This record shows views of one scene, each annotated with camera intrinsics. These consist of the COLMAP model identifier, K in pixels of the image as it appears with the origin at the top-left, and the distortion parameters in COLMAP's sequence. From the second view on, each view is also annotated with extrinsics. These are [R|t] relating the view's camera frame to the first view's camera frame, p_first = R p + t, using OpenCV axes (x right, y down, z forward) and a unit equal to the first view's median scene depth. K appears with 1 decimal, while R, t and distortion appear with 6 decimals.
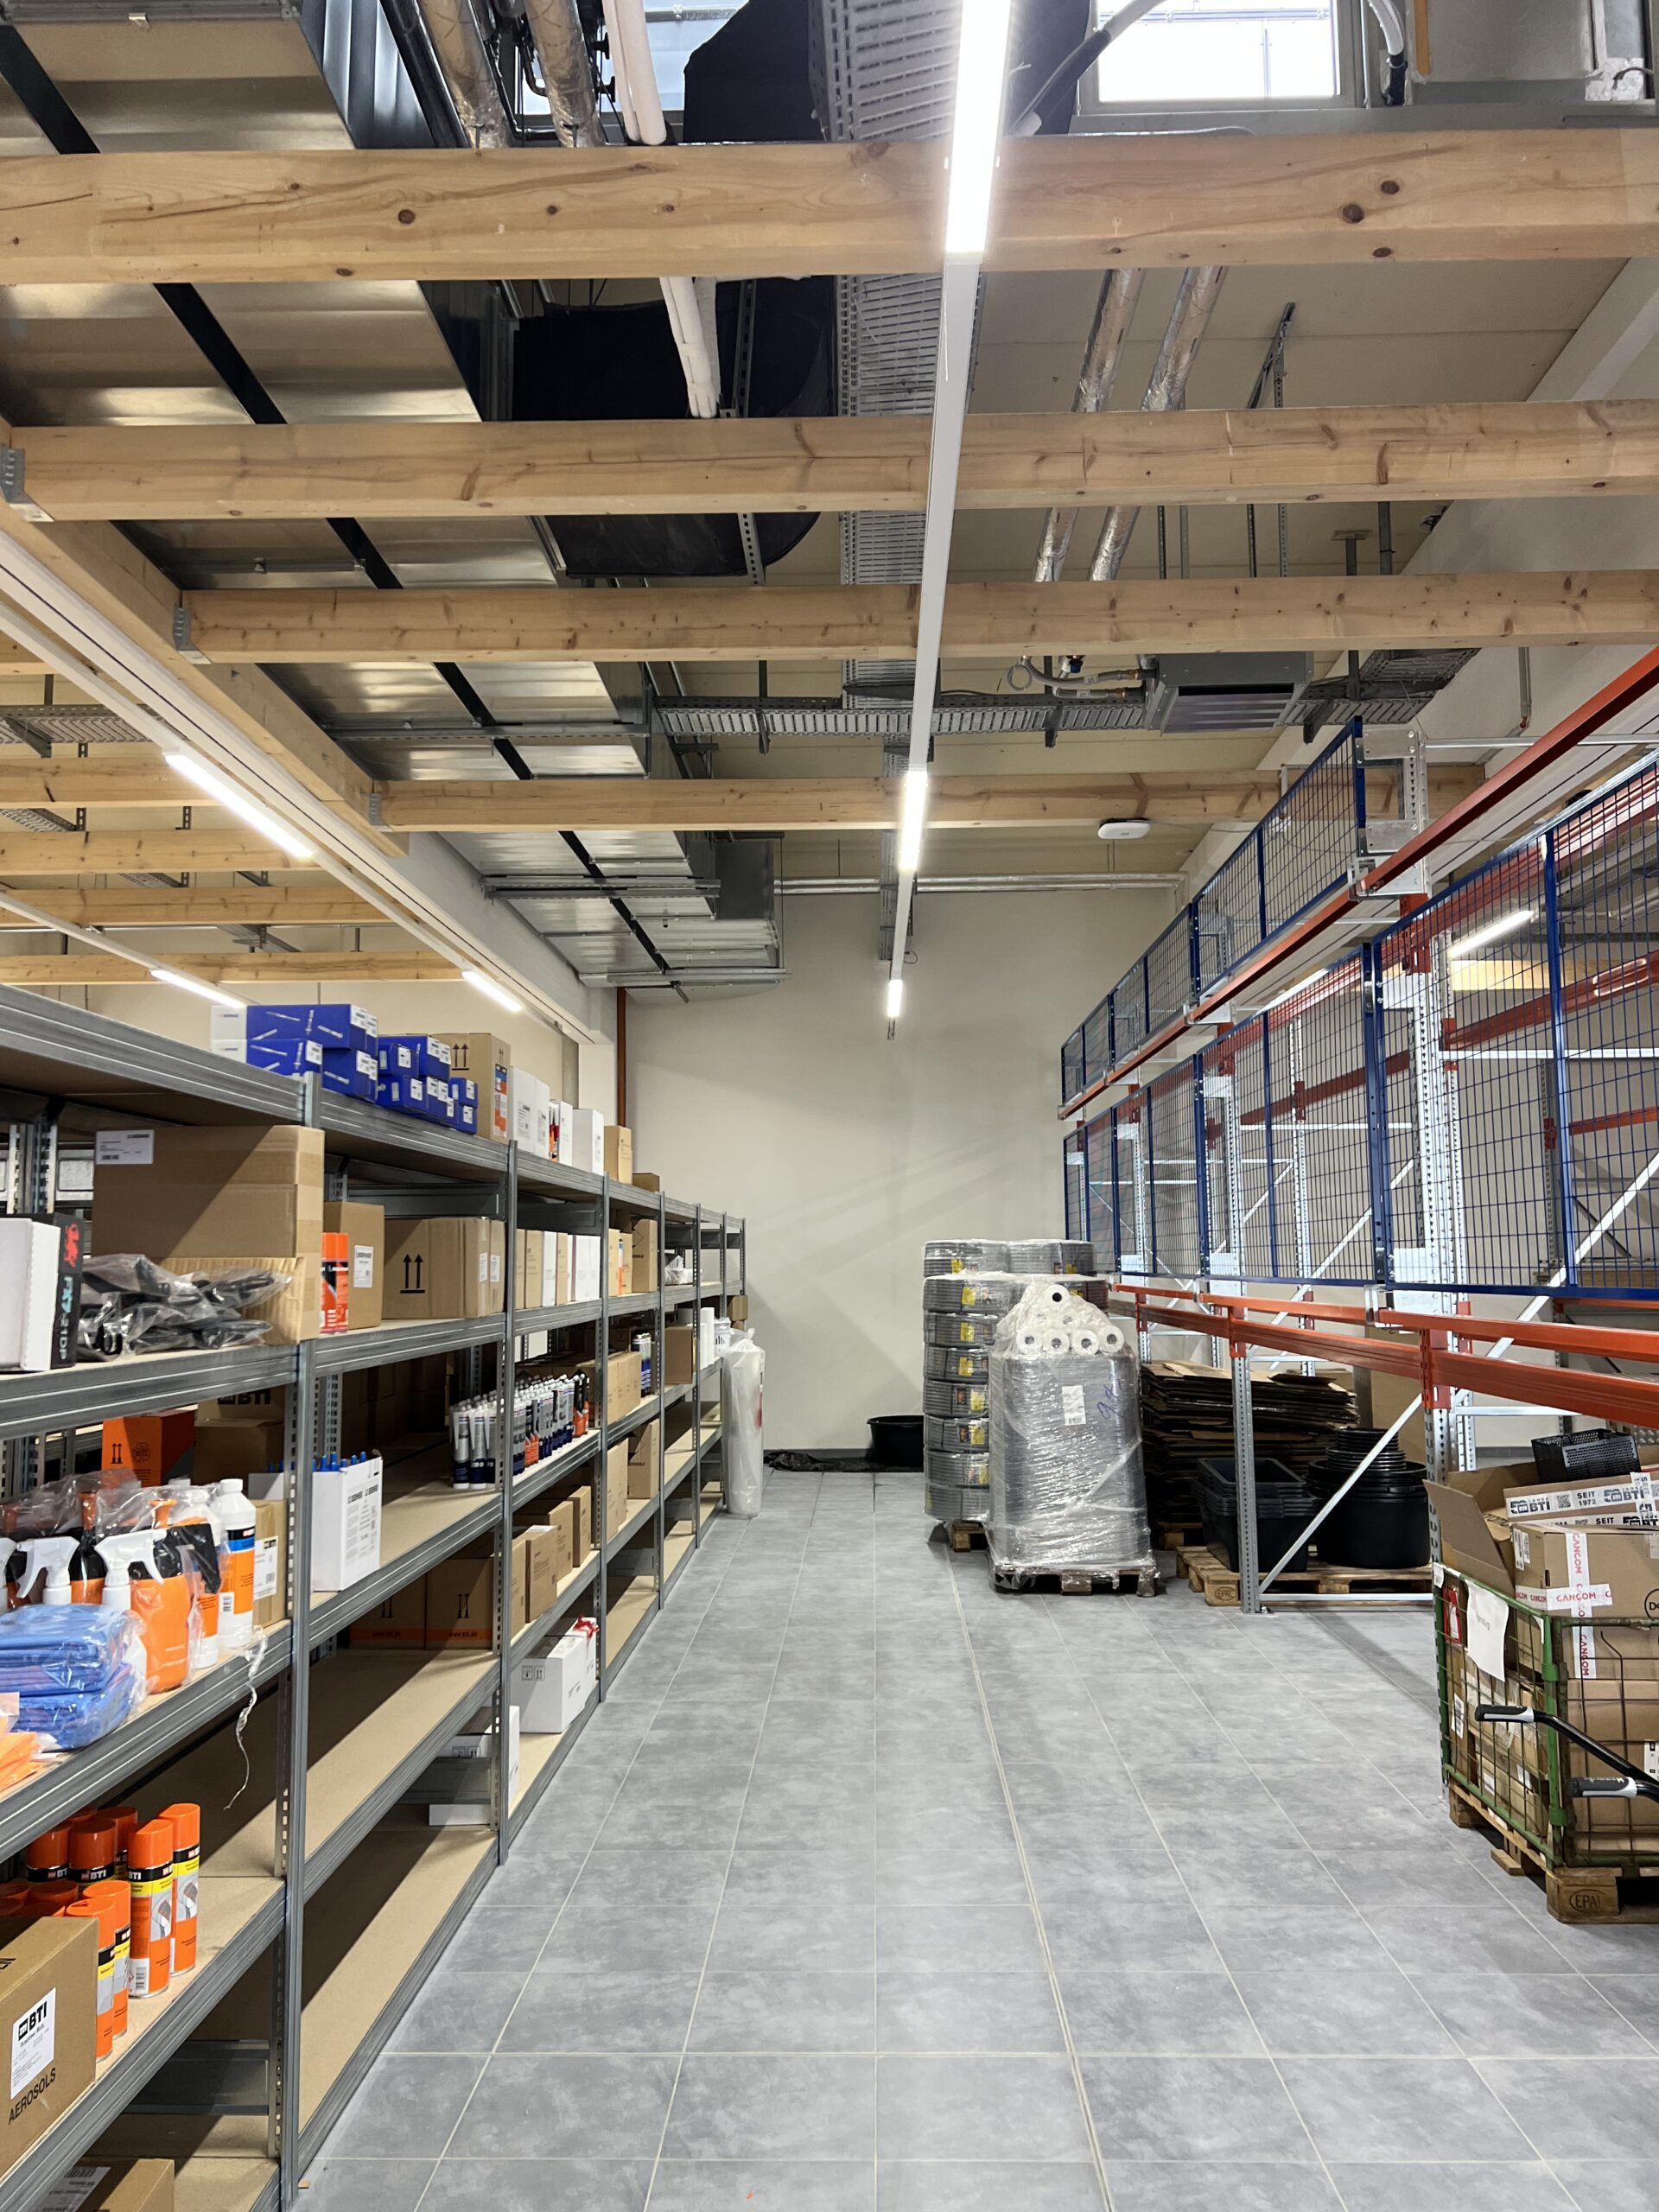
lens RADIAL K [[1659.8, 0, 838.3], [0, 1659.8, 1100.9], [0, 0, 1]] dist [0.009477, -0.006431]
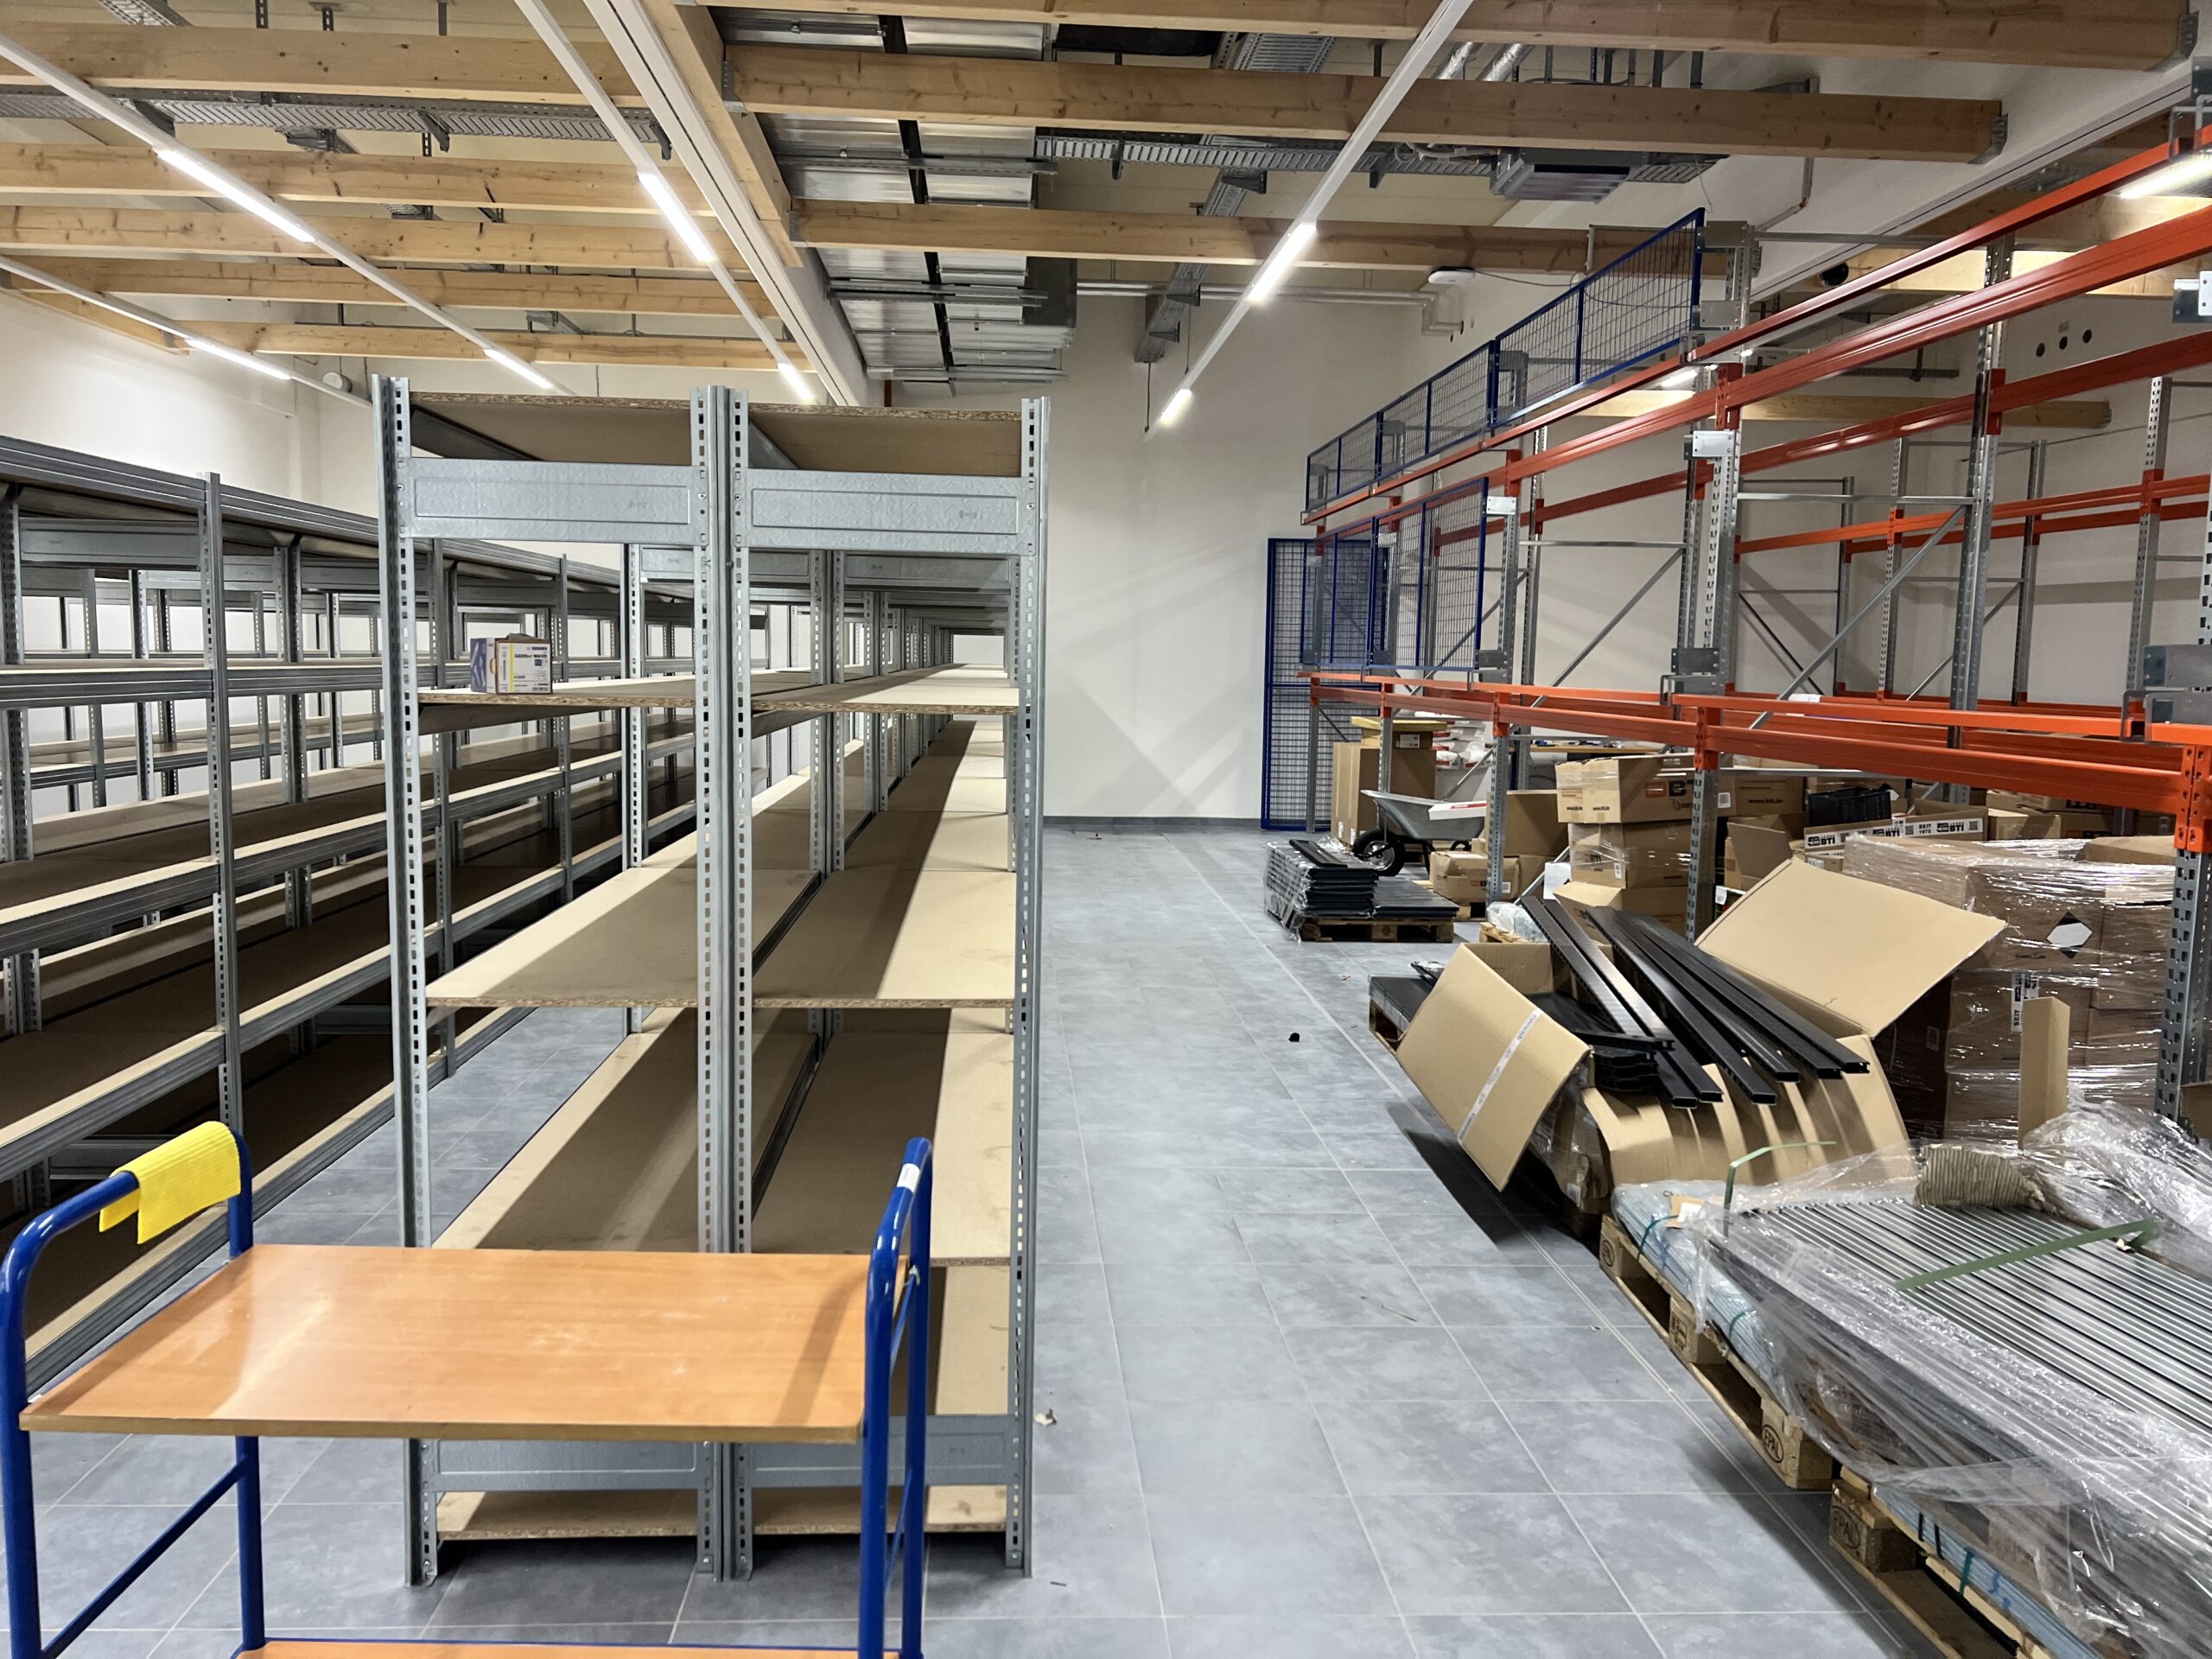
lens RADIAL K [[1659.8, 0, 1095.2], [0, 1659.8, 839.0], [0, 0, 1]] dist [0.009477, -0.006431]
pose [[0.996647, 0.020315, 0.079254, -0.129983], [-0.036340, 0.977805, 0.206340, -0.008715], [-0.073303, -0.208529, 0.975265, -0.156134]]
